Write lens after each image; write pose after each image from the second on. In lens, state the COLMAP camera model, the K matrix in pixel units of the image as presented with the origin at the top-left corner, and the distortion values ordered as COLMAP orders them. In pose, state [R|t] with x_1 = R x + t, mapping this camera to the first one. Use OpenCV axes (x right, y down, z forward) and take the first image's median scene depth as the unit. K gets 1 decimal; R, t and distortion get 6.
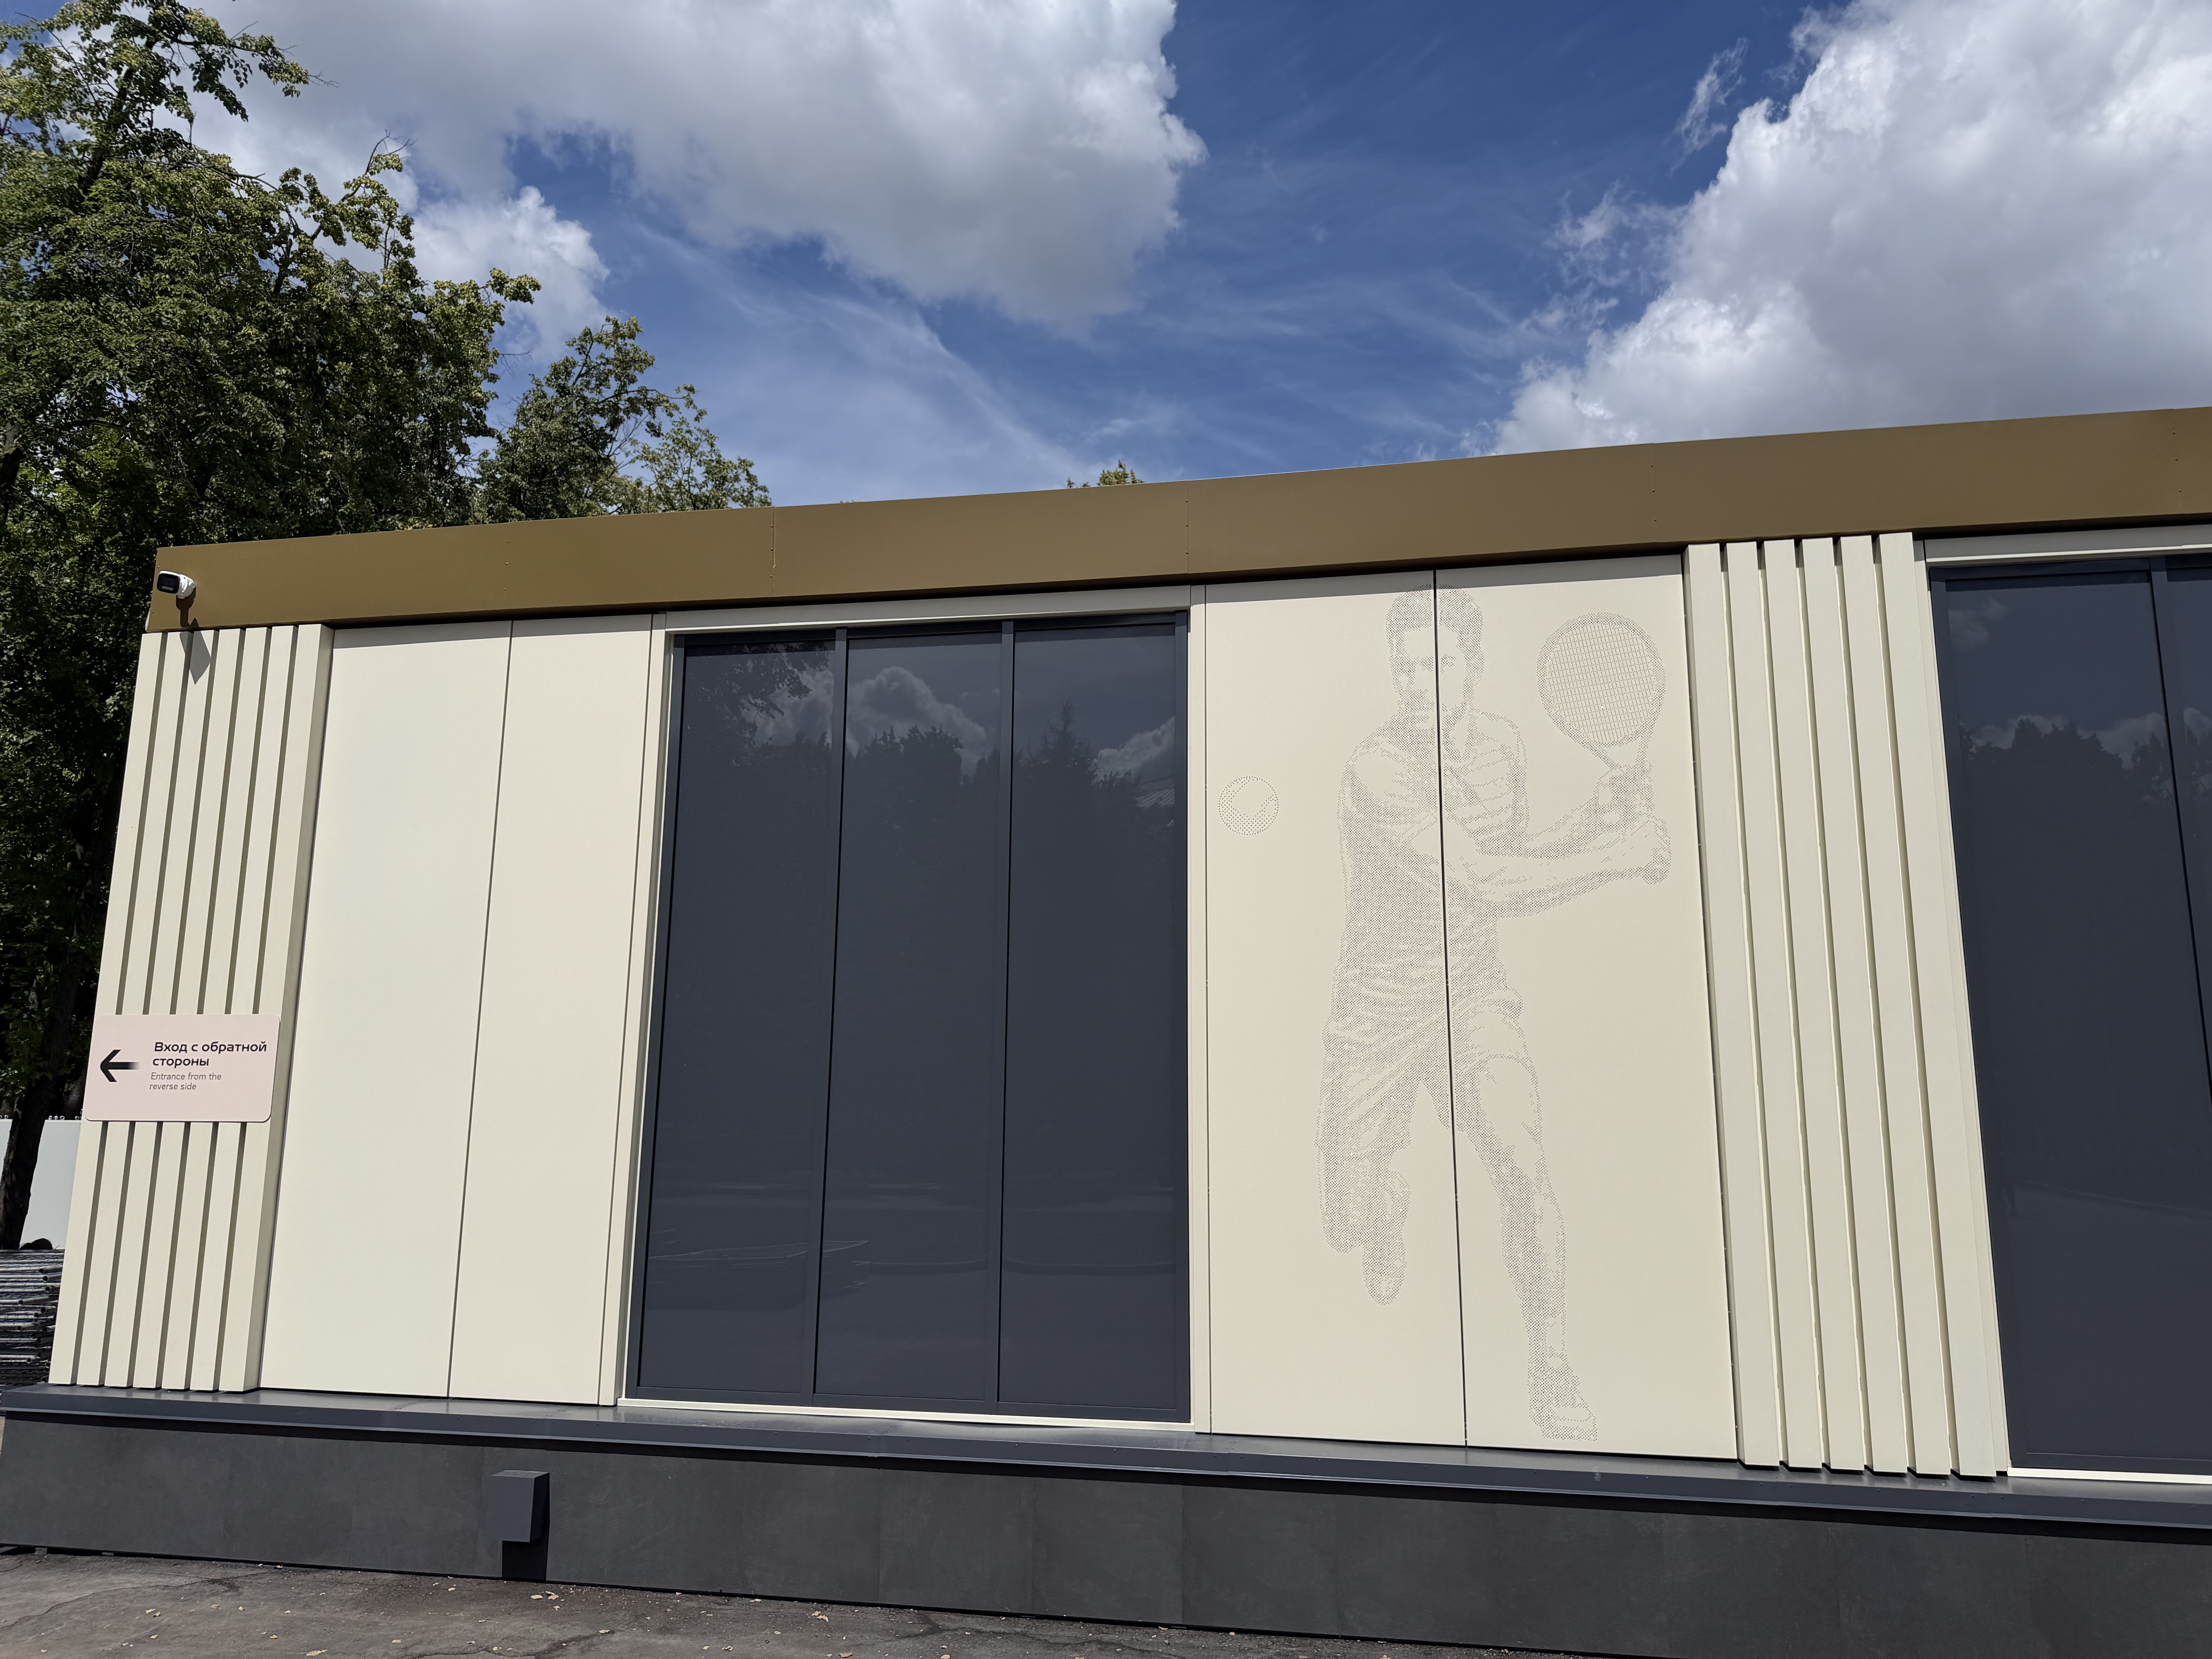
lens RADIAL K [[1548.8, 0, 1077.0], [0, 1548.8, 823.0], [0, 0, 1]] dist [0.066585, -0.094201]
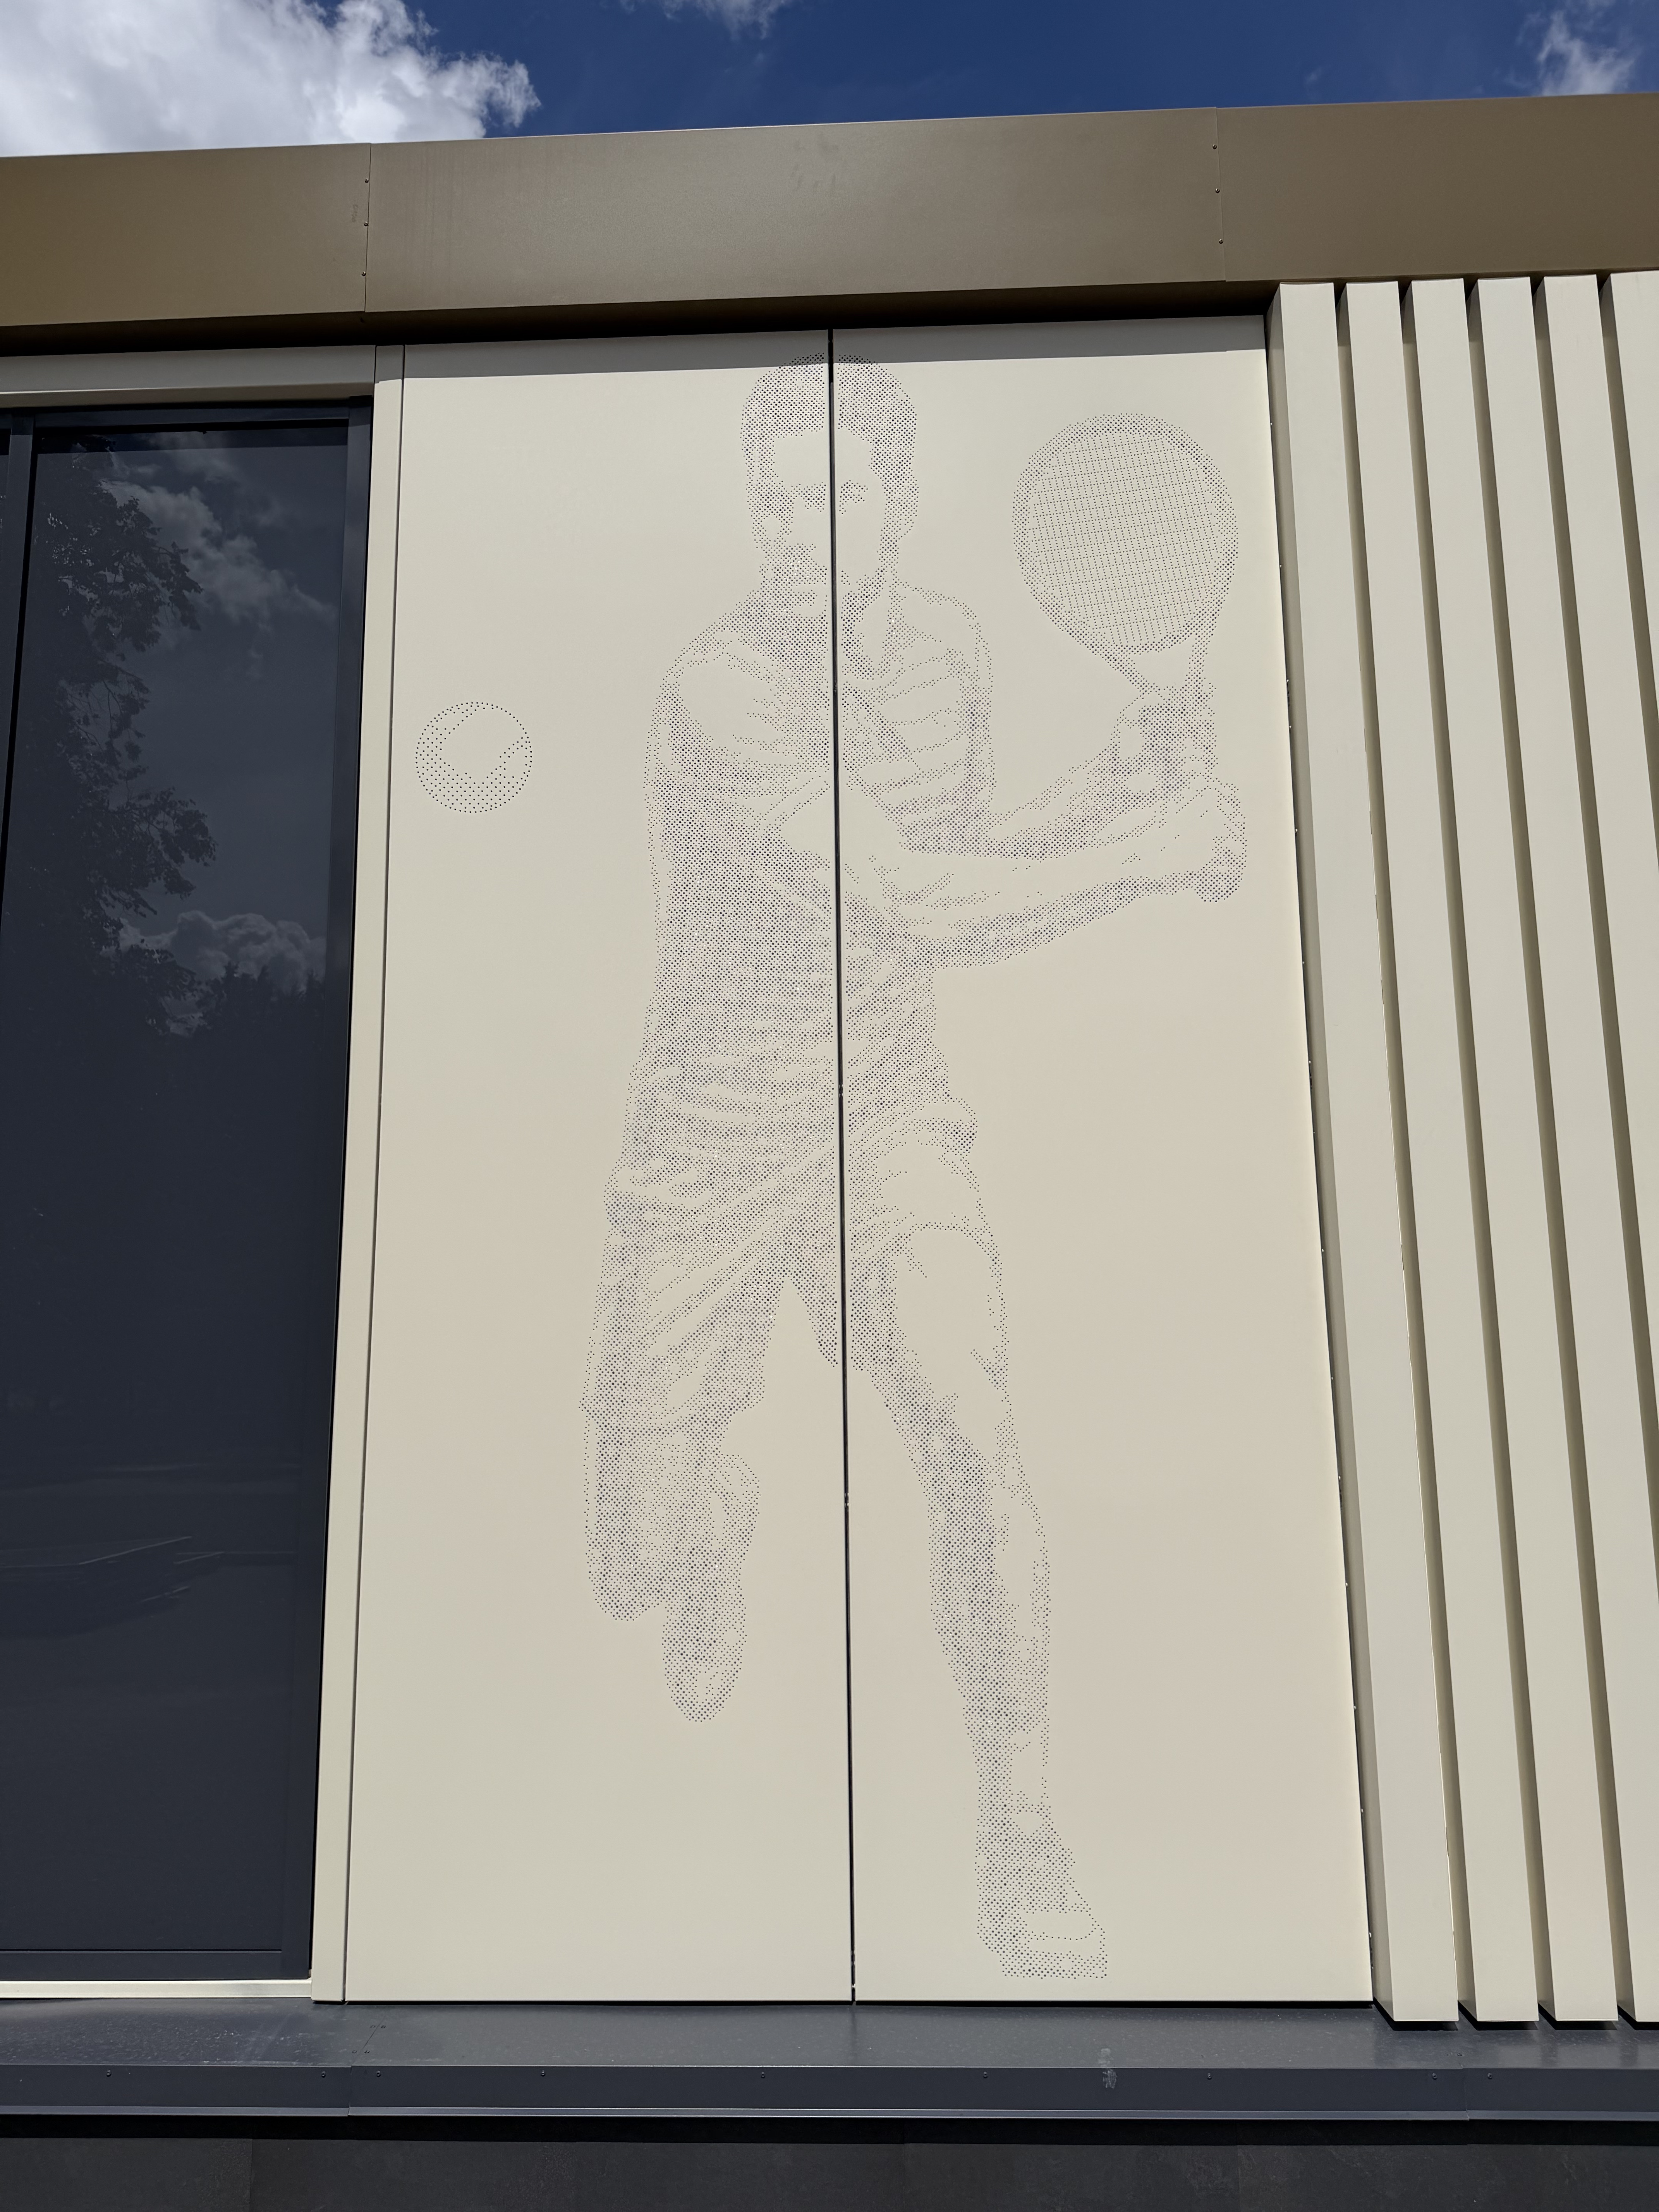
lens RADIAL K [[1548.8, 0, 844.7], [0, 1548.8, 1107.1], [0, 0, 1]] dist [0.066585, -0.094201]
pose [[0.984379, 0.006076, 0.175956, 0.145948], [-0.008673, 0.999864, 0.013996, 0.100091], [-0.175847, -0.015303, 0.984298, 0.480264]]
